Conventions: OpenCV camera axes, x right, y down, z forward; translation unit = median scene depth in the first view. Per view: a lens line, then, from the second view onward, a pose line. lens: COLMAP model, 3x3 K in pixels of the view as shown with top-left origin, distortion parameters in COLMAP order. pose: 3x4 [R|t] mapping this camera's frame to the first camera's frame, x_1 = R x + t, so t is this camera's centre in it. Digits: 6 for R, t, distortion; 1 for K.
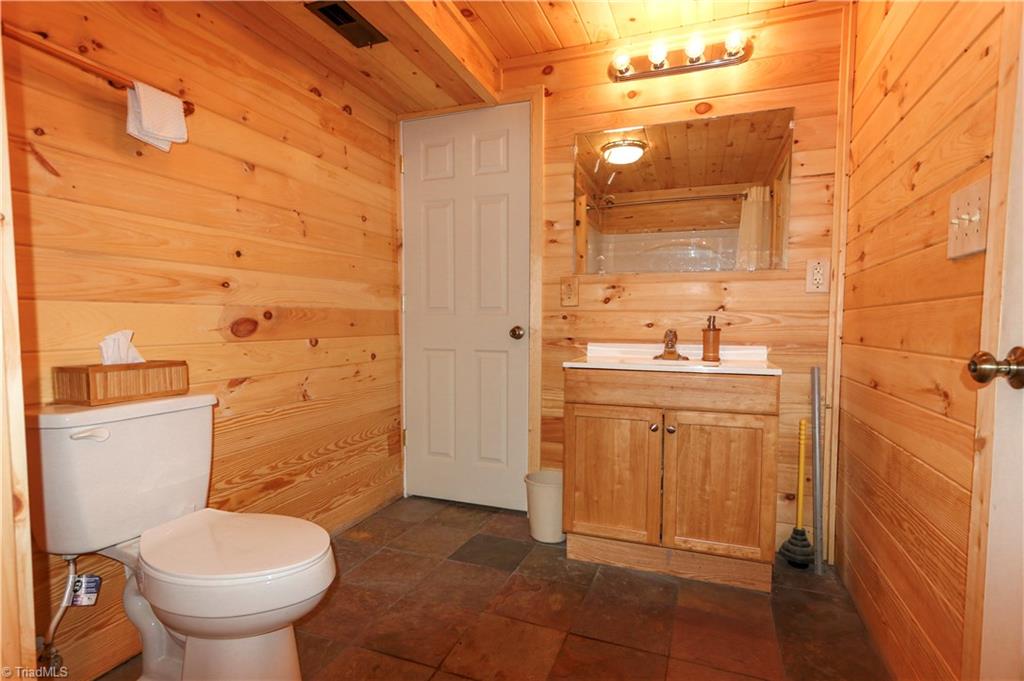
lens RADIAL K [[509.5, 0, 501.3], [0, 509.5, 353.6], [0, 0, 1]] dist [0.004168, 0.000353]
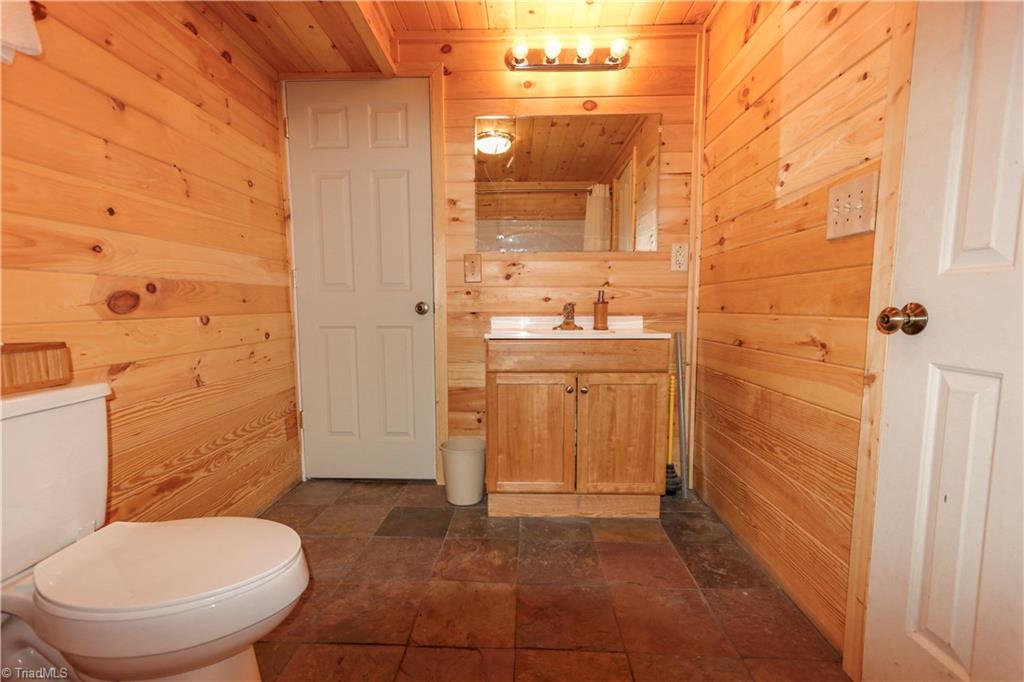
lens RADIAL K [[466.5, 0, 502.8], [0, 466.5, 351.8], [0, 0, 1]] dist [0.001251, 0.001705]
pose [[0.946866, -0.041215, 0.318978, -0.147679], [0.028210, 0.998576, 0.045287, 0.010752], [-0.320390, -0.033882, 0.946680, 0.073248]]
